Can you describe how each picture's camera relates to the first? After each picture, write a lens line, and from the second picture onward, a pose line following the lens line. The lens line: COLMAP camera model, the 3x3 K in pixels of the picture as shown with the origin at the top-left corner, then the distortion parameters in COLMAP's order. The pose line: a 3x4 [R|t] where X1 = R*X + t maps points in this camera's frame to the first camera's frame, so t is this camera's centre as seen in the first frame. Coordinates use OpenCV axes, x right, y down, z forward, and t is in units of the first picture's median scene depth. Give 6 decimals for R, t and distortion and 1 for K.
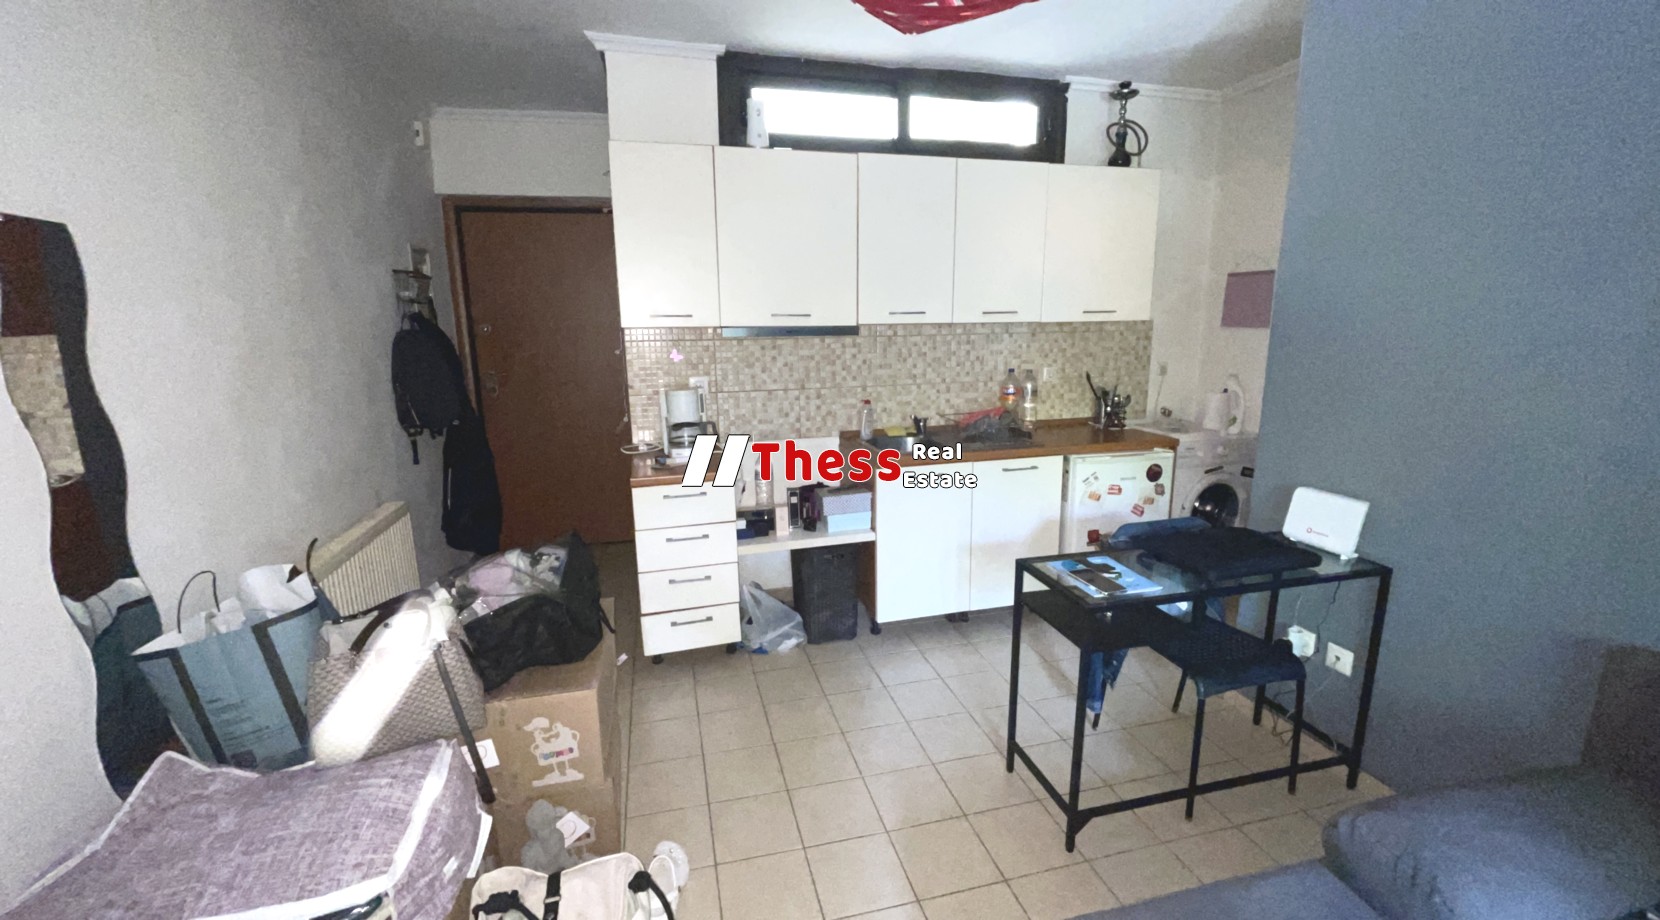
lens RADIAL K [[669.7, 0, 827.2], [0, 669.7, 460.8], [0, 0, 1]] dist [0.003766, 0.001036]
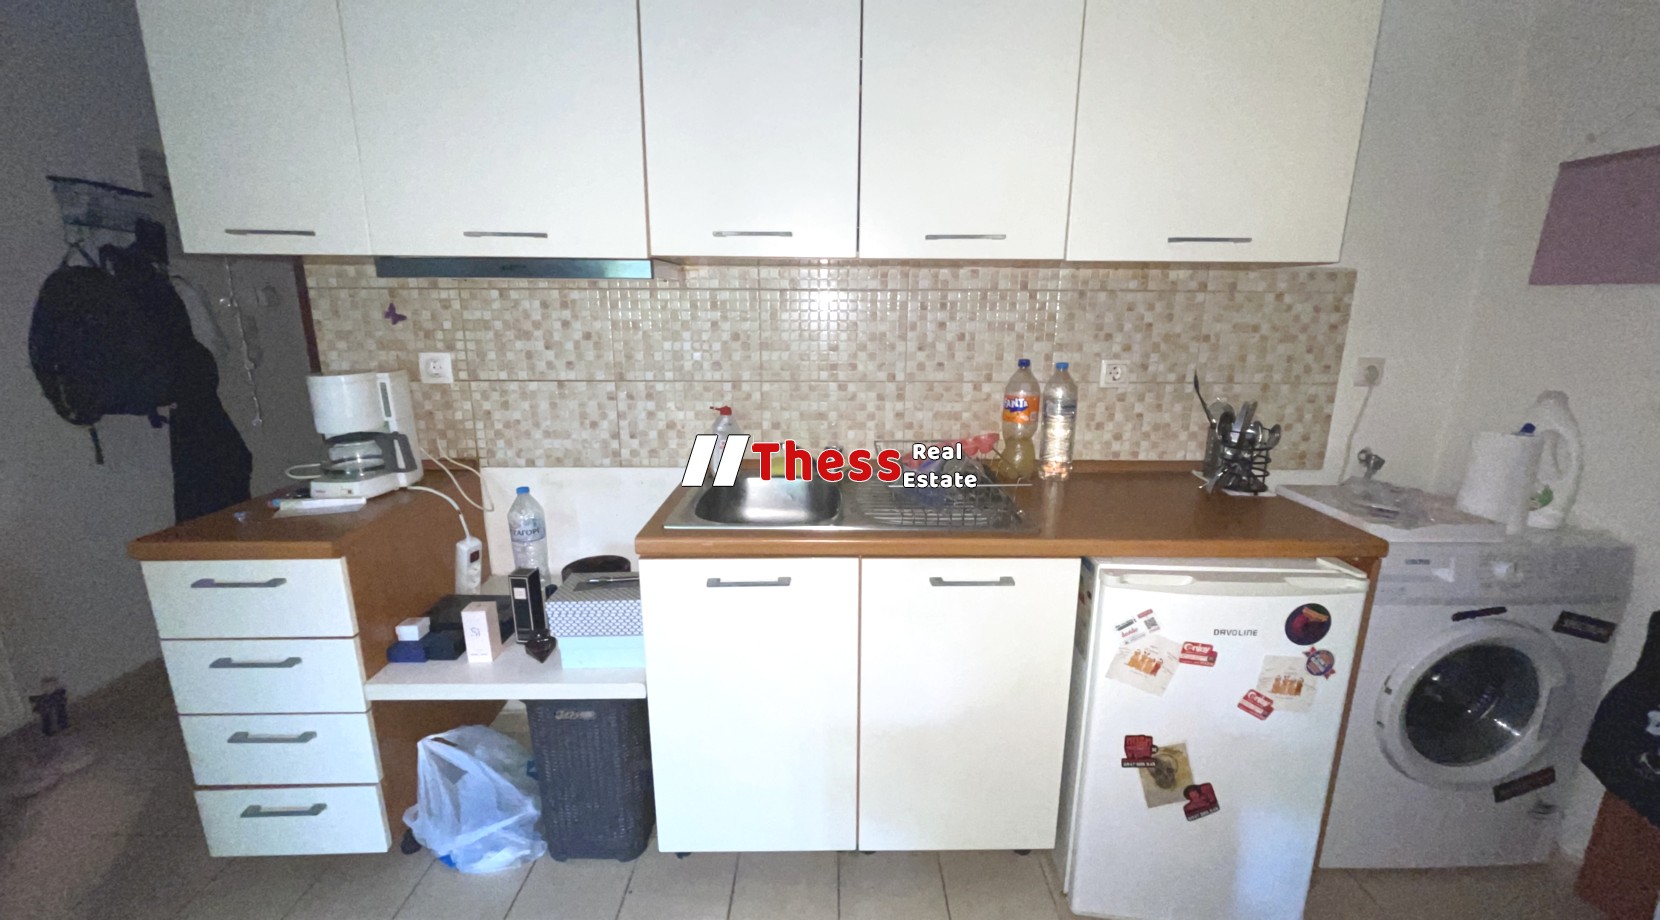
lens RADIAL K [[669.7, 0, 836.2], [0, 669.7, 452.0], [0, 0, 1]] dist [0.003766, 0.001036]
pose [[0.968633, 0.074730, -0.236994, 0.267255], [-0.068817, 0.997079, 0.033136, -0.075954], [0.238778, -0.015788, 0.970946, 0.476317]]
